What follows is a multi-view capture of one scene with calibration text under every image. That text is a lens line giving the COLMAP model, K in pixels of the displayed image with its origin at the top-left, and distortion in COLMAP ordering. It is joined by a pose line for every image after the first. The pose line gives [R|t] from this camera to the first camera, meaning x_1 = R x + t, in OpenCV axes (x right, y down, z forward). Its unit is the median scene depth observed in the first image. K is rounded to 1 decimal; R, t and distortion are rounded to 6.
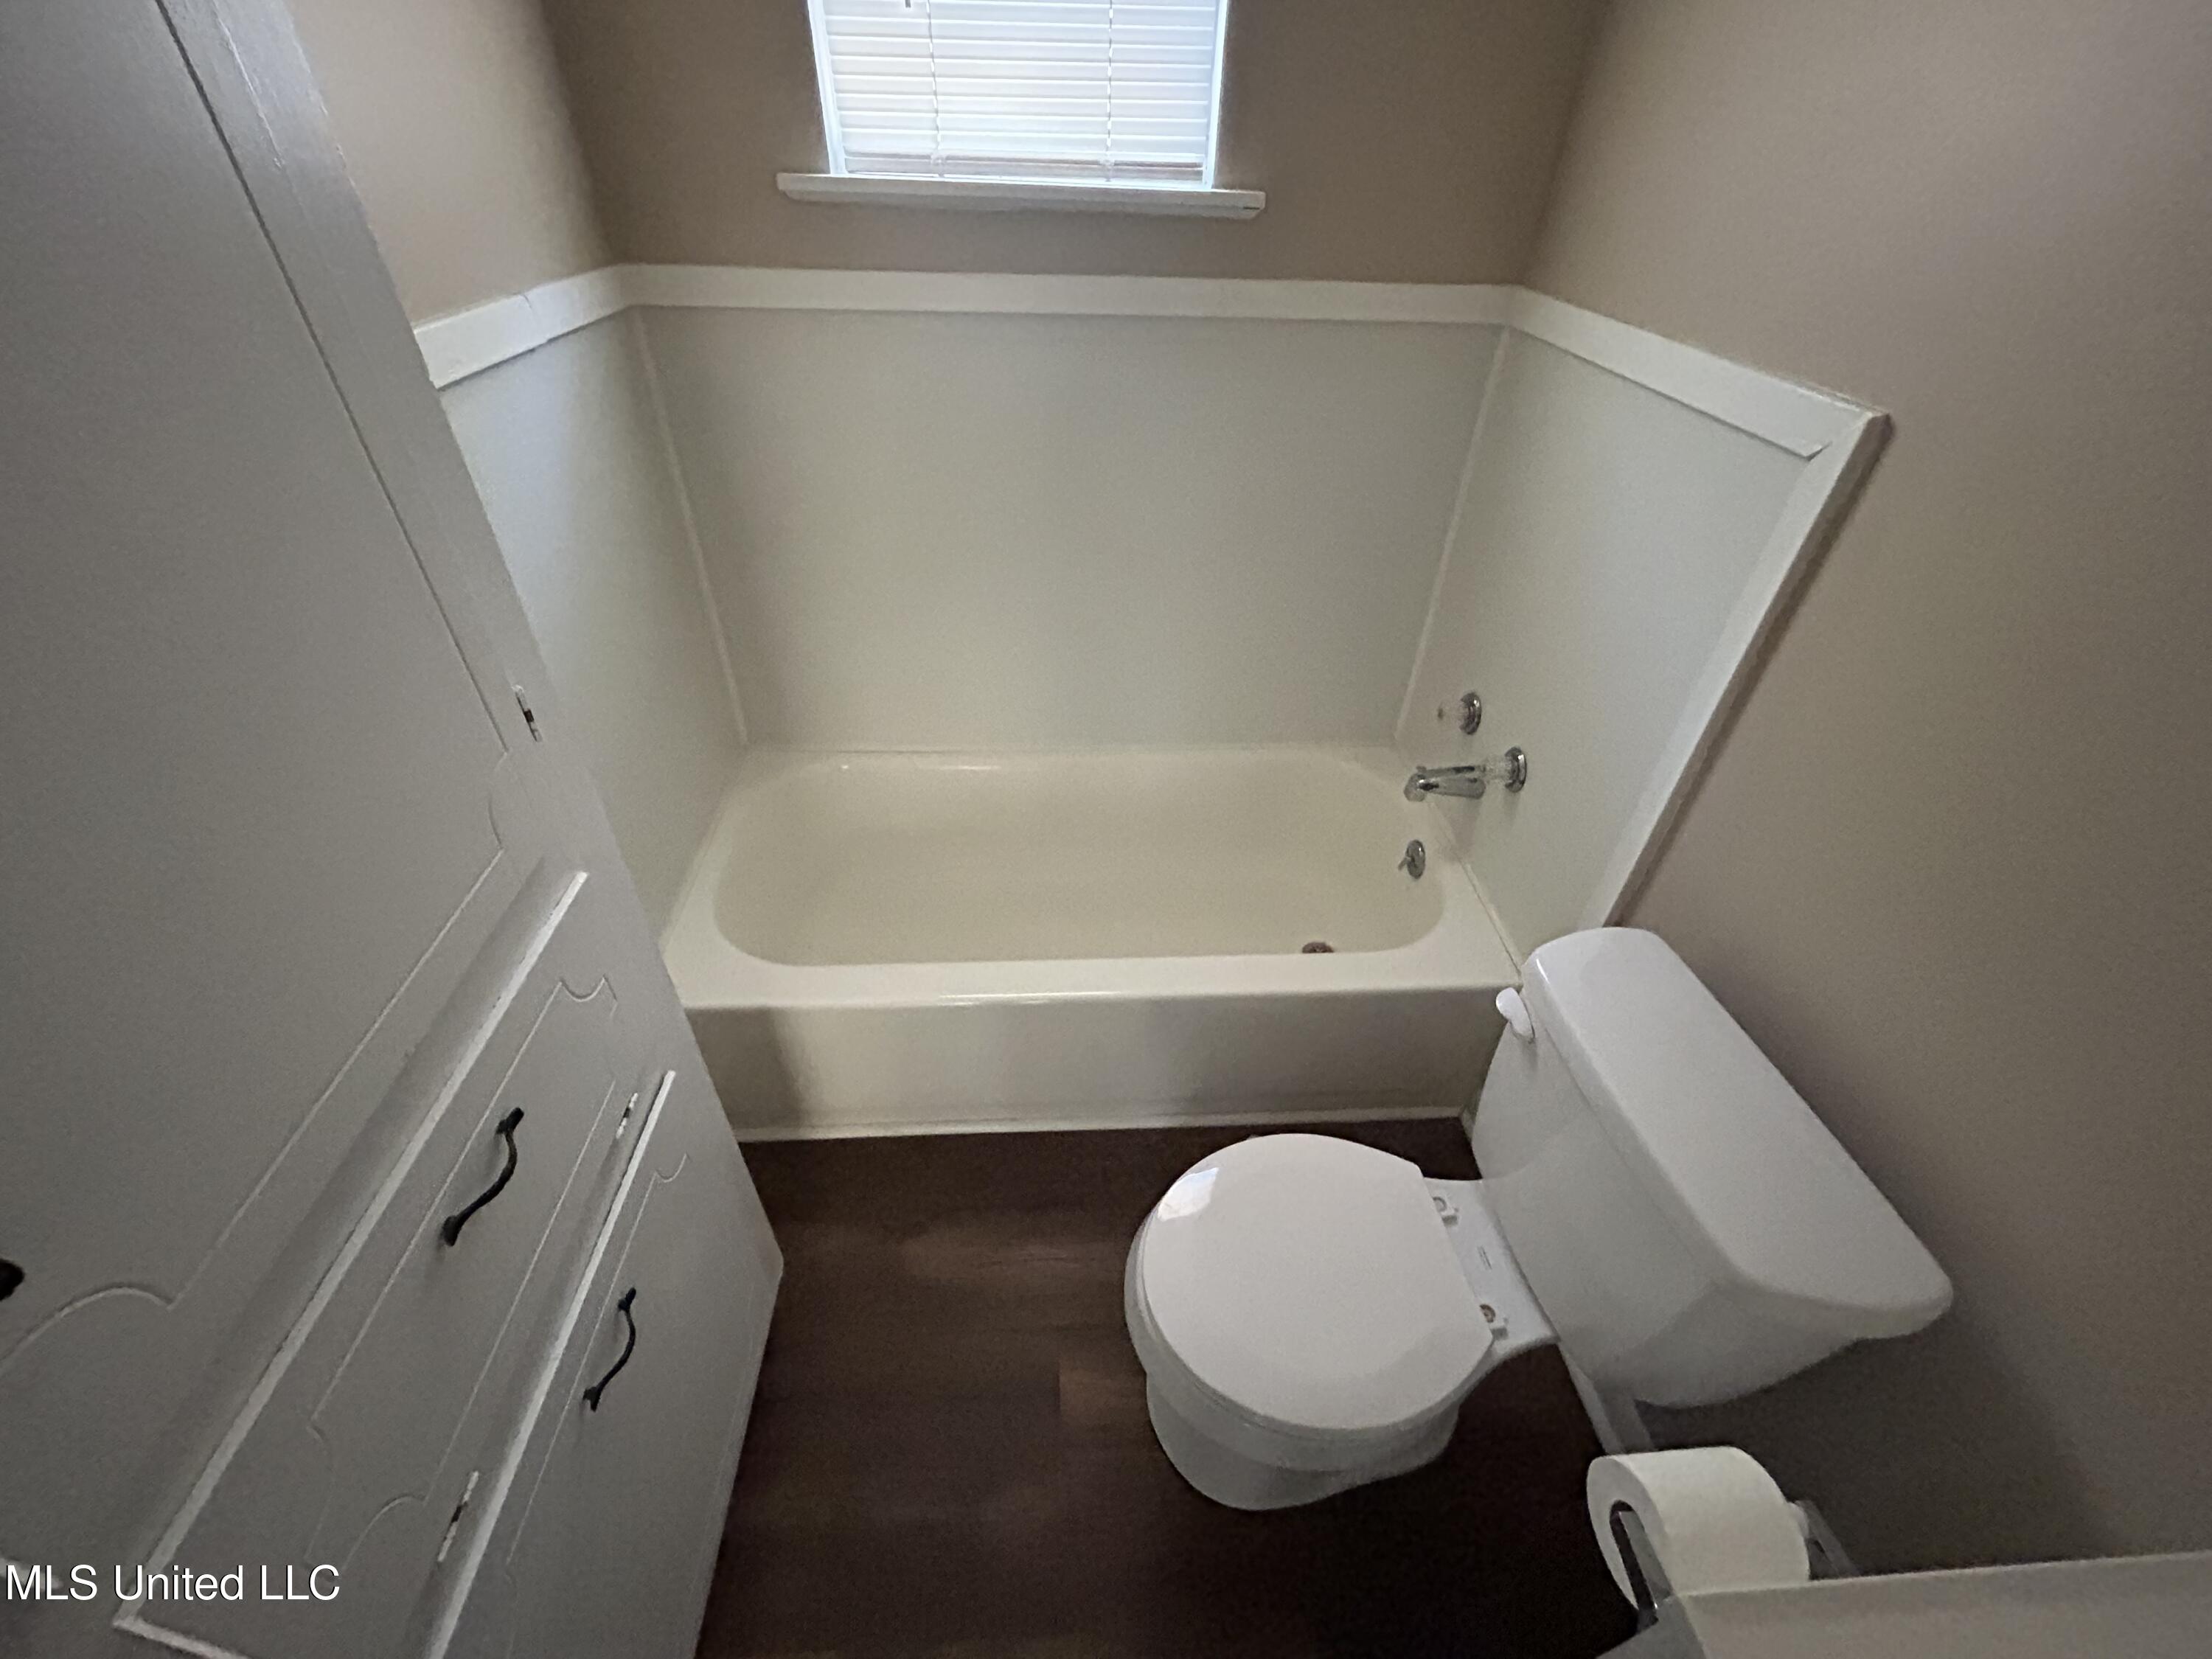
lens RADIAL K [[892.7, 0, 1094.3], [0, 892.7, 821.4], [0, 0, 1]] dist [-0.004065, 0.000609]
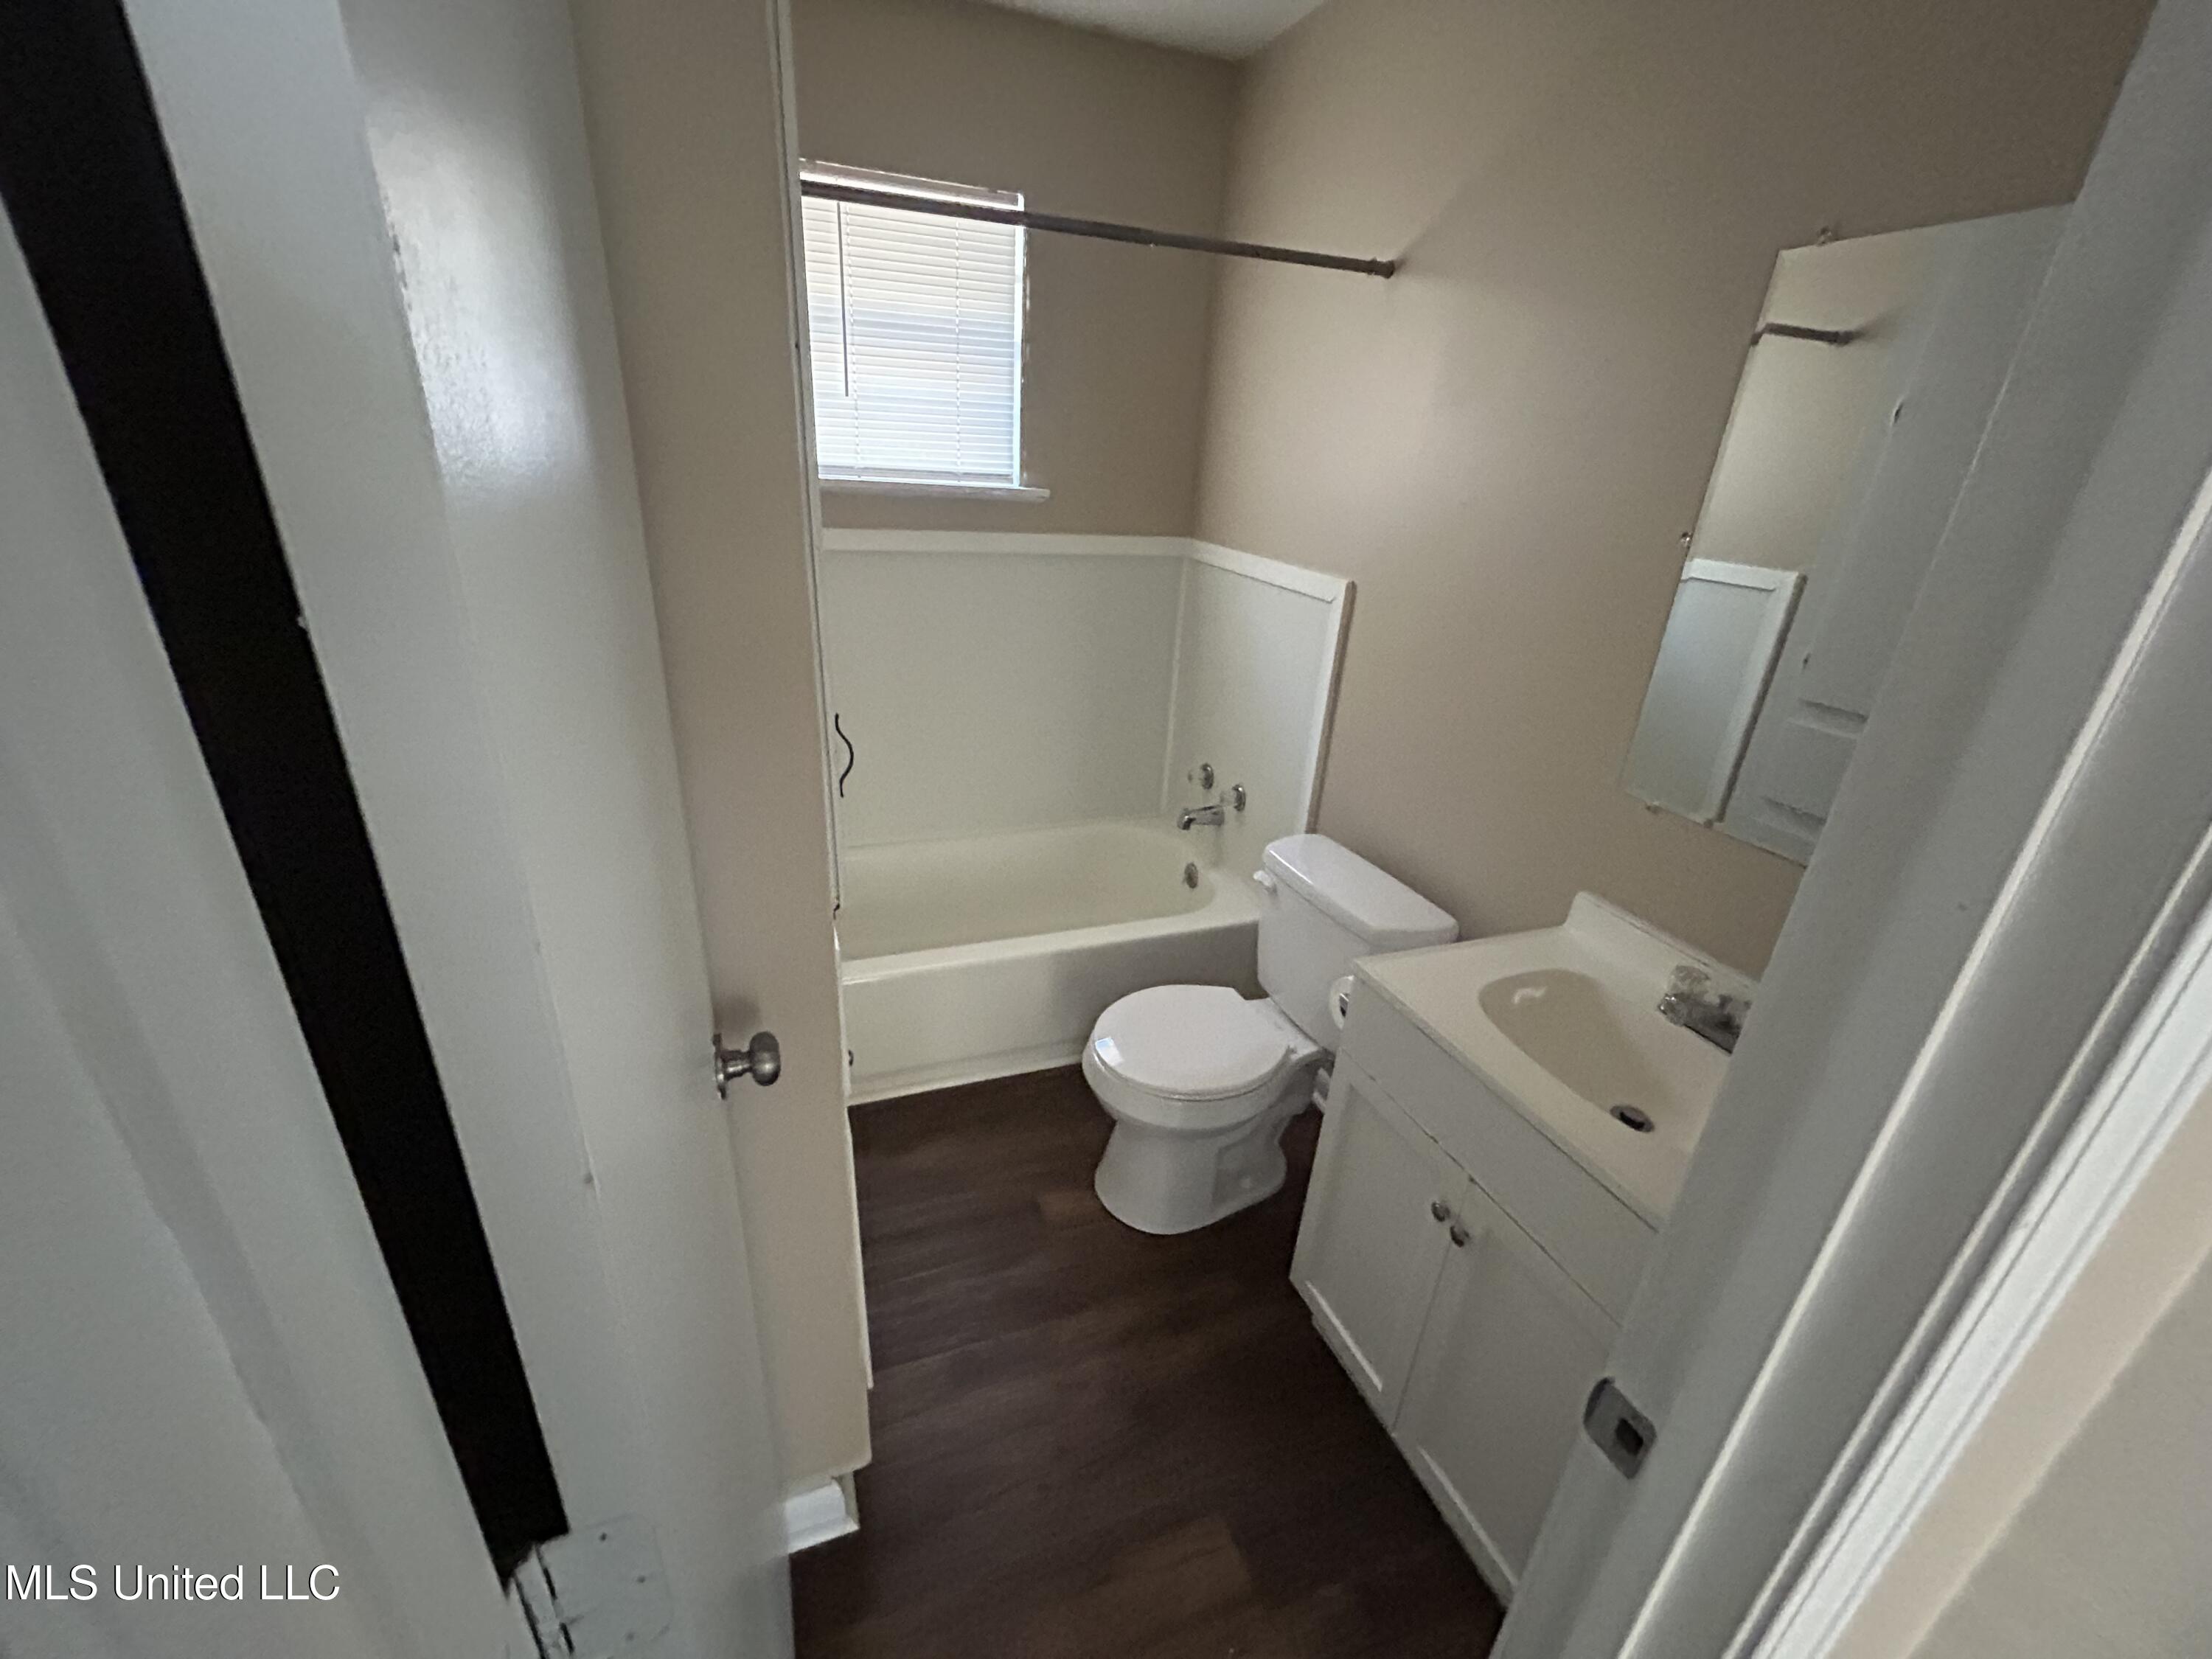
lens RADIAL K [[892.7, 0, 1097.2], [0, 892.7, 831.5], [0, 0, 1]] dist [-0.004065, 0.000609]
pose [[0.946724, -0.097288, 0.306999, -0.303293], [0.165515, 0.964731, -0.204694, 0.305667], [-0.276257, 0.244602, 0.929436, -0.472320]]
